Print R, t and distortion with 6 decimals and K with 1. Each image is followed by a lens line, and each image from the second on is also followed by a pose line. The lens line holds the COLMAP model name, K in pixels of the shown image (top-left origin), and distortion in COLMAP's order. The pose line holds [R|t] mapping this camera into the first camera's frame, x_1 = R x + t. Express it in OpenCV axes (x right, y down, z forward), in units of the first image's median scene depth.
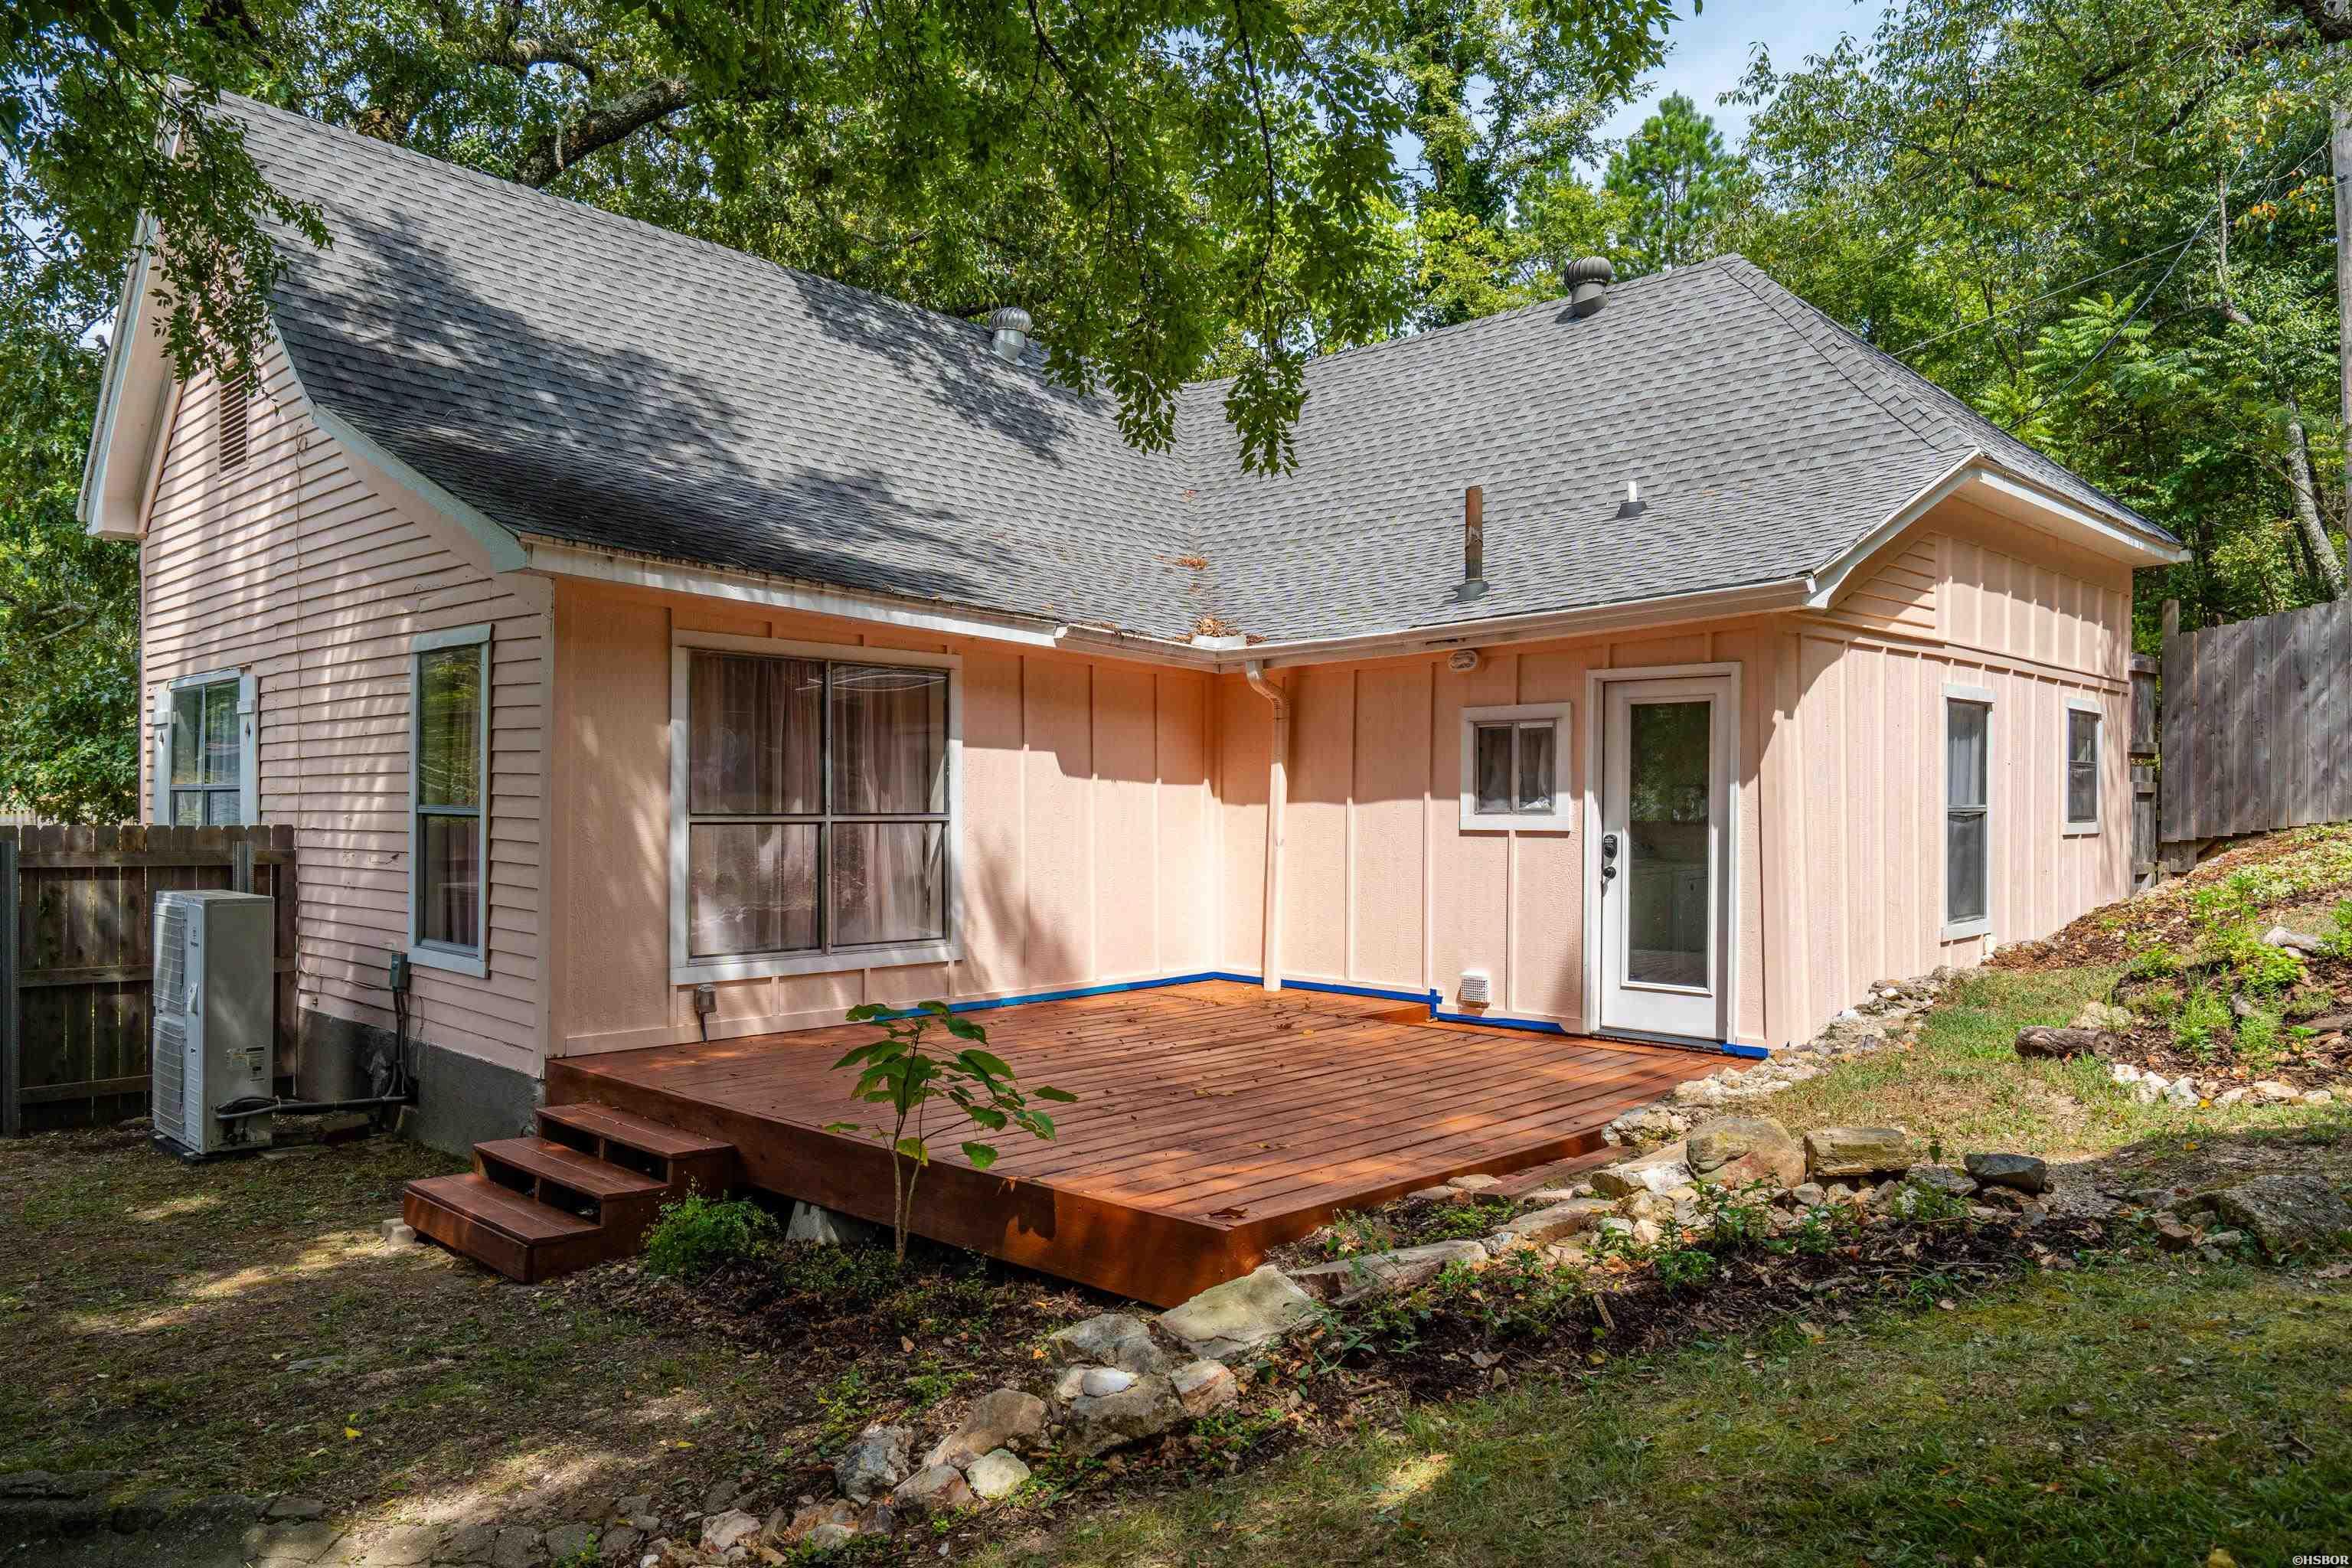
lens RADIAL K [[1597.6, 0, 1175.1], [0, 1597.6, 839.5], [0, 0, 1]] dist [0.016986, -0.003589]
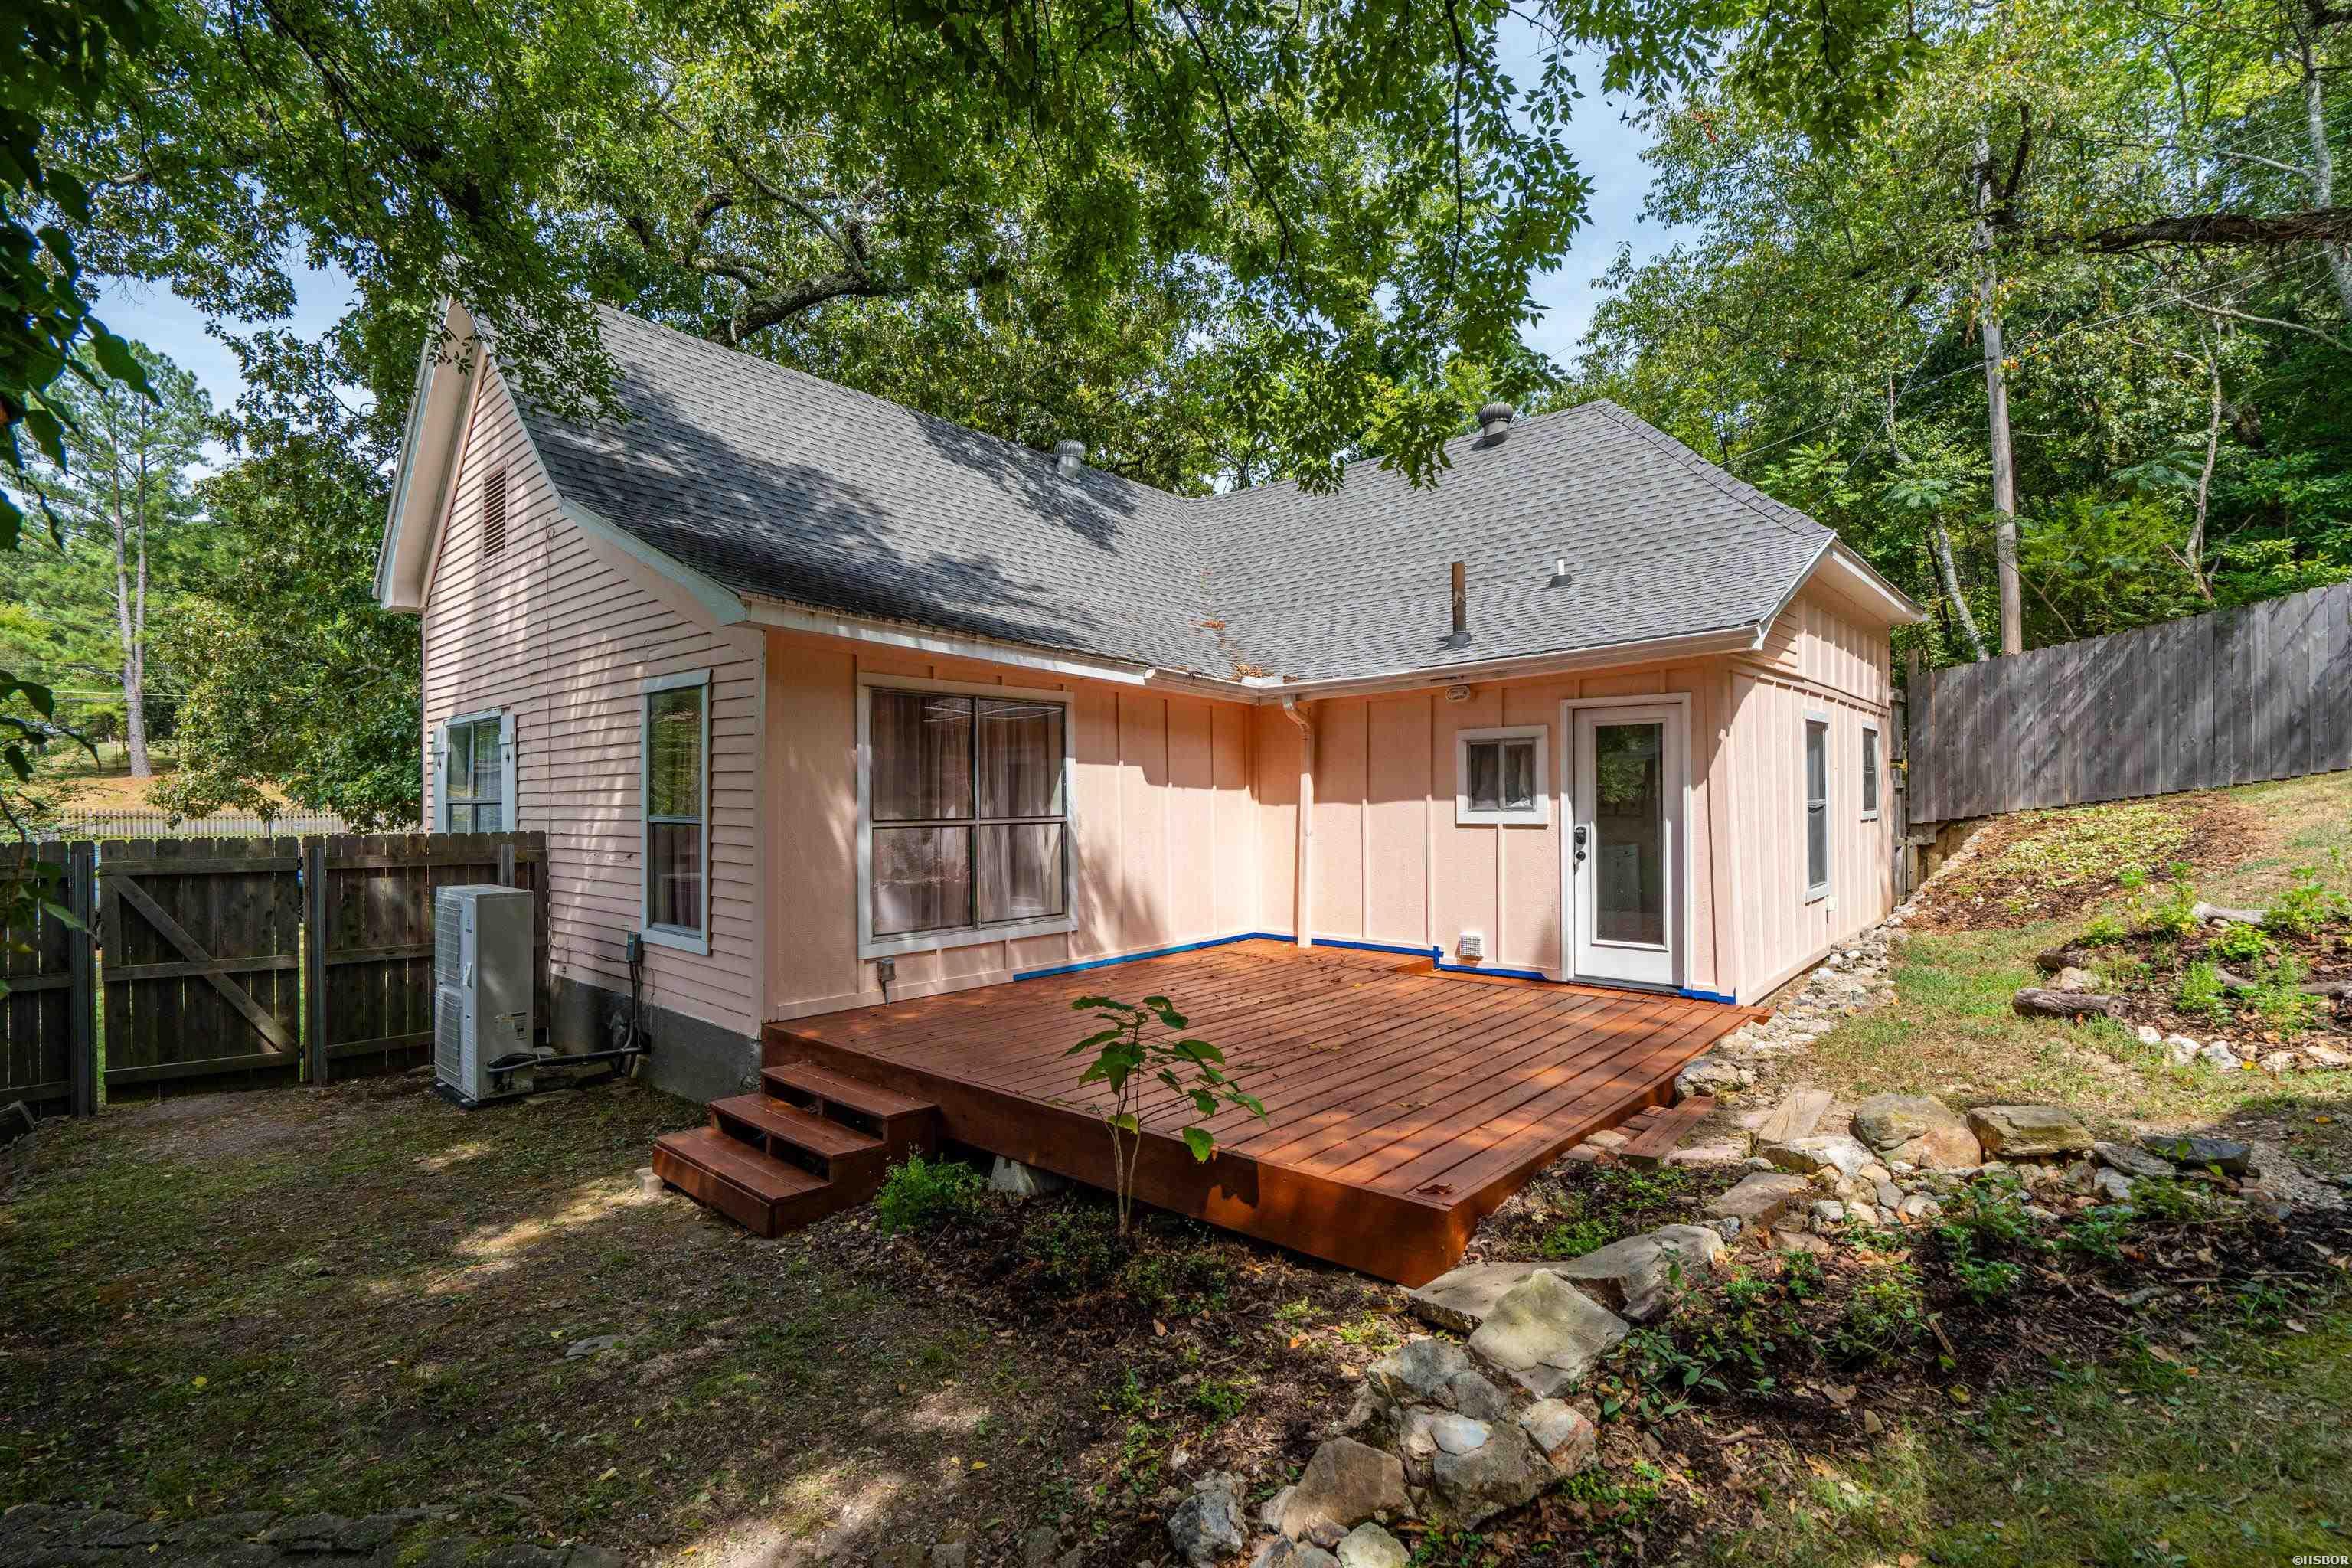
lens RADIAL K [[1088.3, 0, 1177.2], [0, 1088.3, 811.9], [0, 0, 1]] dist [-0.001357, 0.005830]
pose [[0.999339, -0.011730, 0.034400, -0.086628], [0.012062, 0.999882, -0.009473, -0.010738], [-0.034285, 0.009882, 0.999363, 0.133159]]
